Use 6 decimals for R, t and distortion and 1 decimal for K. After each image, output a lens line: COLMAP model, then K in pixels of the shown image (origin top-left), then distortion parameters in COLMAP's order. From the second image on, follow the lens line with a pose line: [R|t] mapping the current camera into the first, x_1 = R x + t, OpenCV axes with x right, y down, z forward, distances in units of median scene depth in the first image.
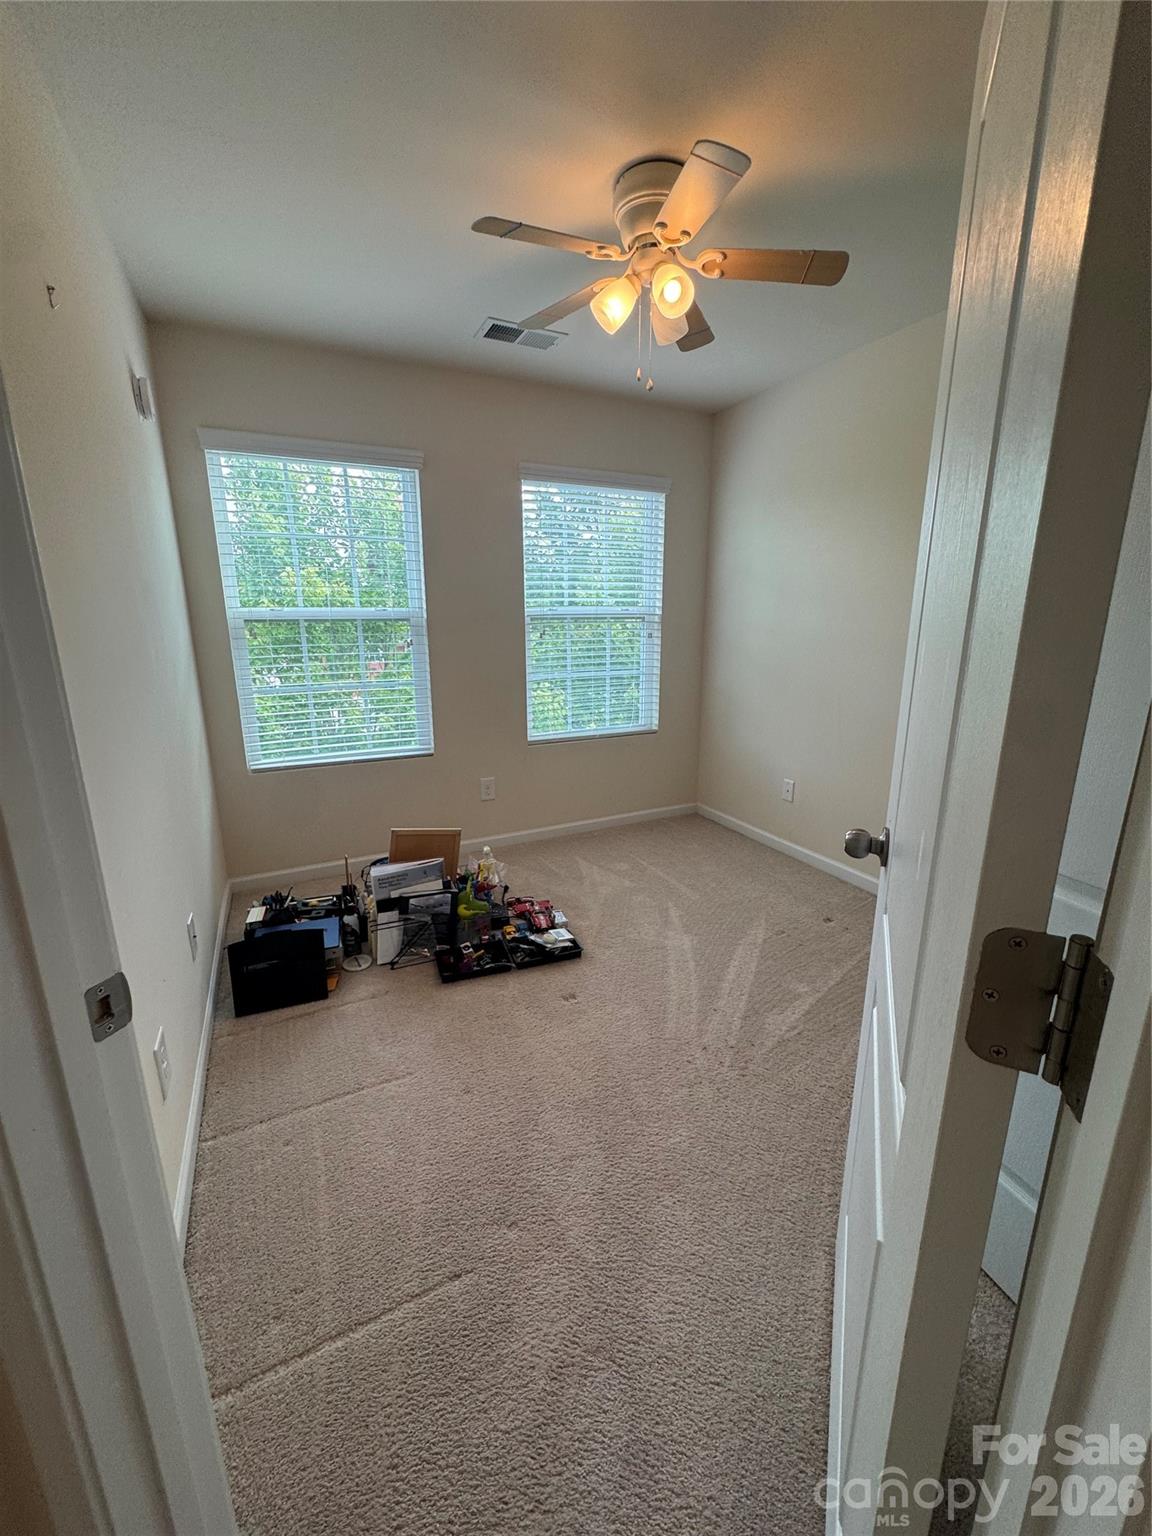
lens RADIAL K [[608.0, 0, 576.0], [0, 608.0, 768.0], [0, 0, 1]] dist [-0.001741, -0.000212]
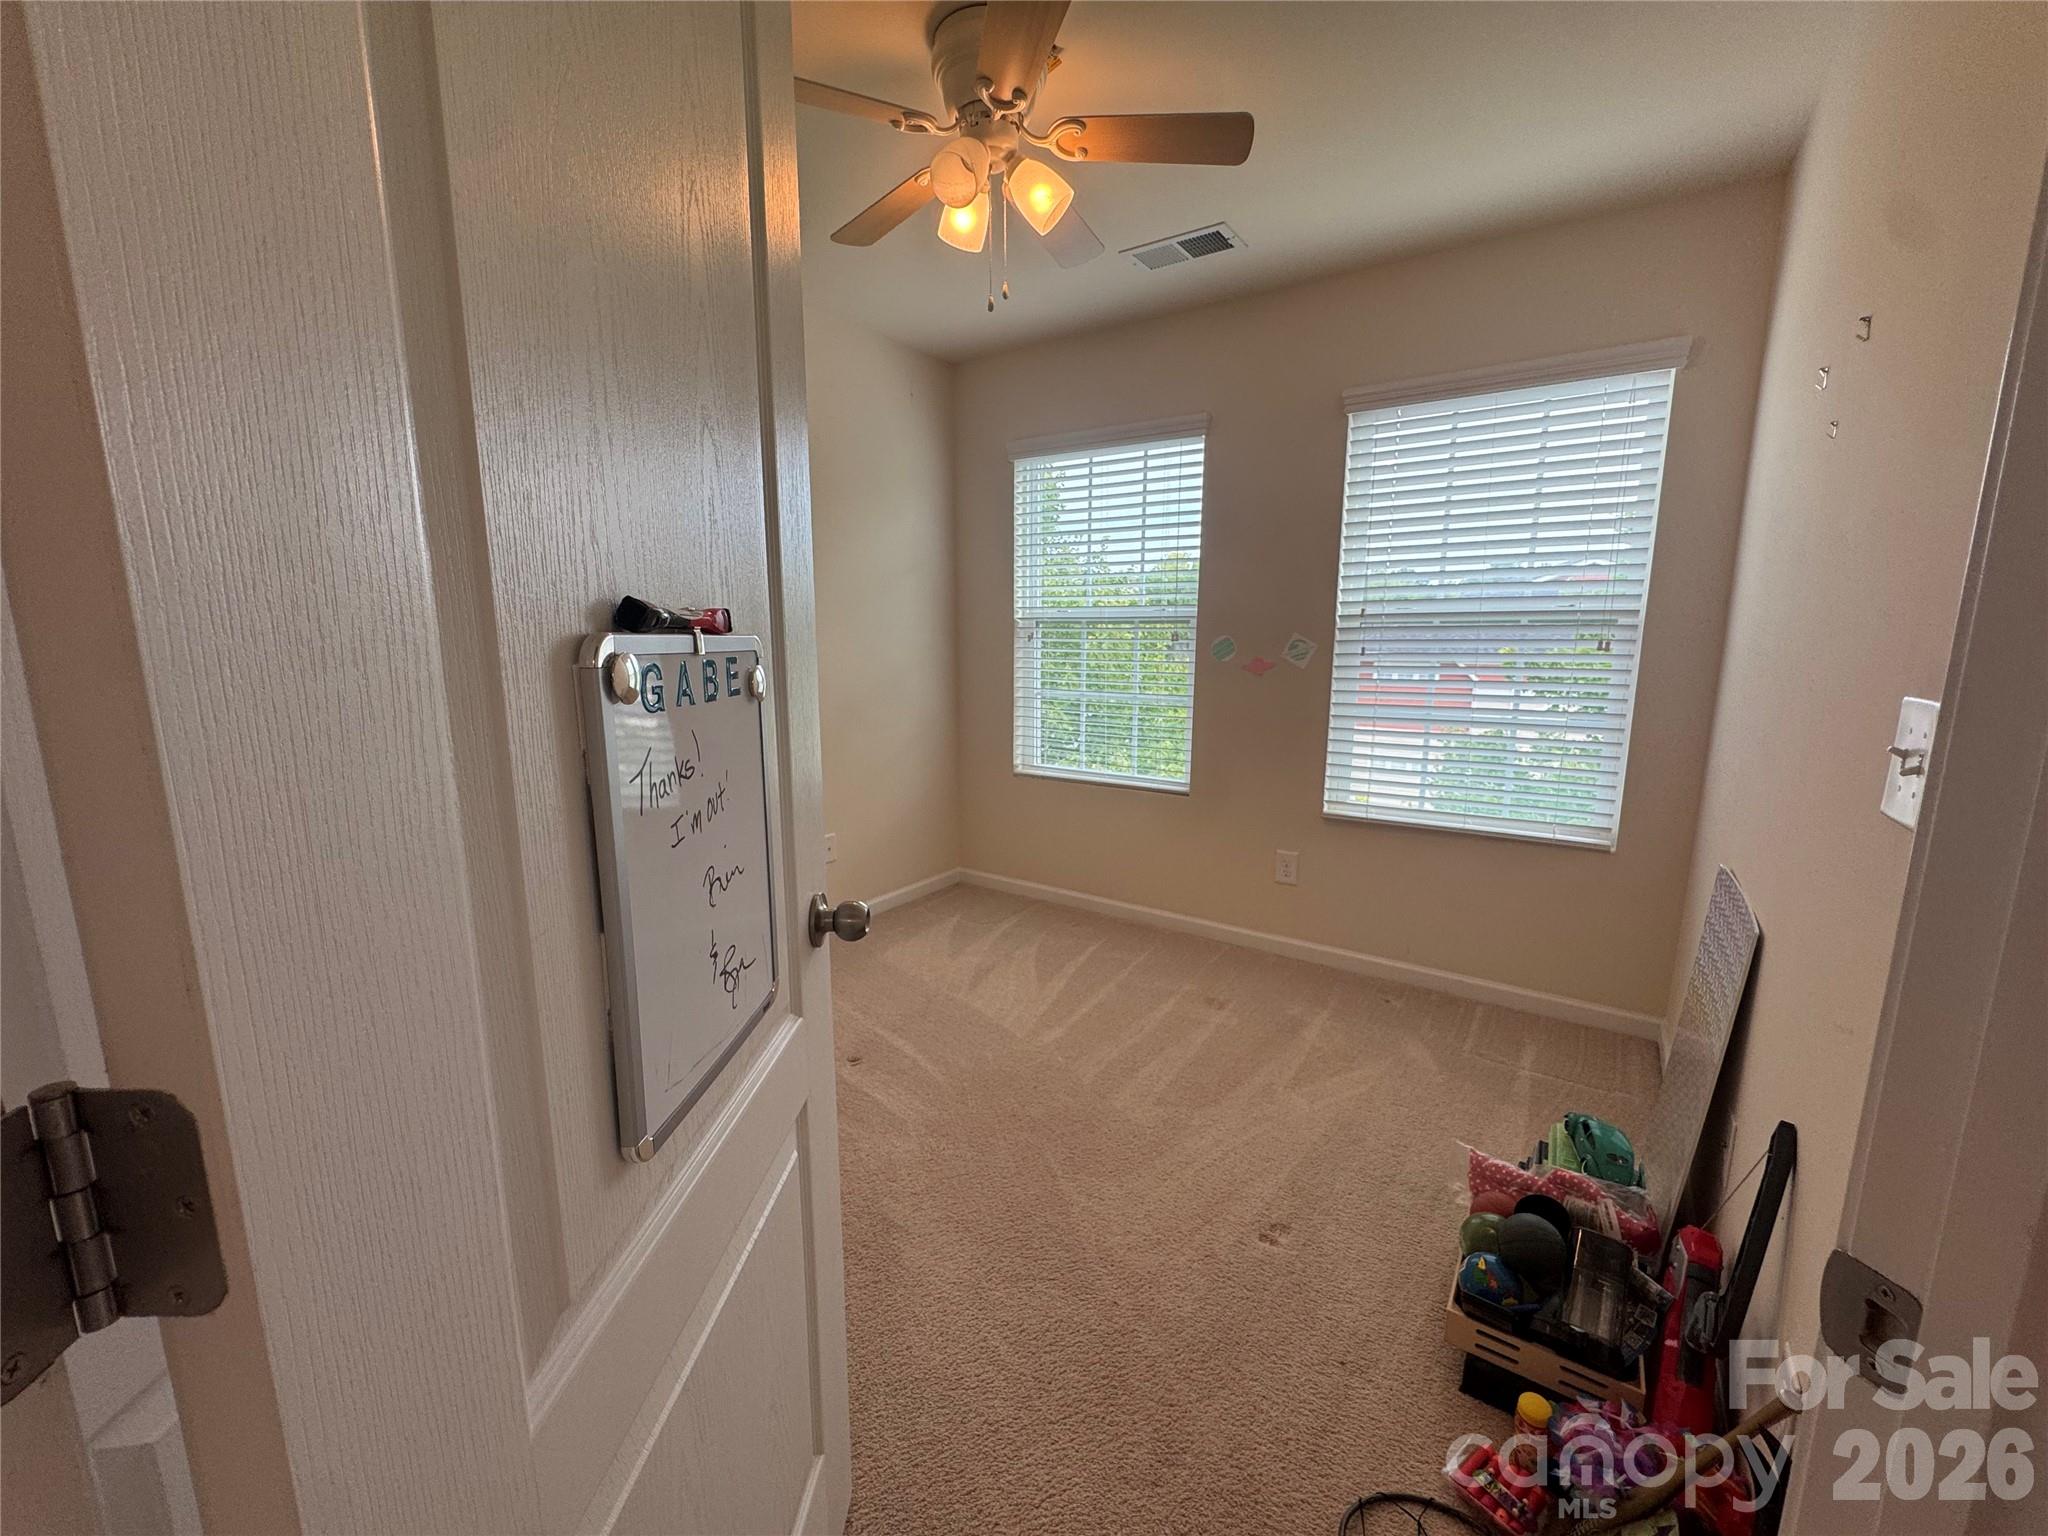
lens RADIAL K [[857.1, 0, 1024.0], [0, 857.1, 768.0], [0, 0, 1]] dist [-0.000228, -0.000061]
pose [[0.465440, 0.152423, -0.871856, 0.684767], [-0.209696, 0.976004, 0.058685, -0.087296], [0.859880, 0.155511, 0.486234, 0.333203]]
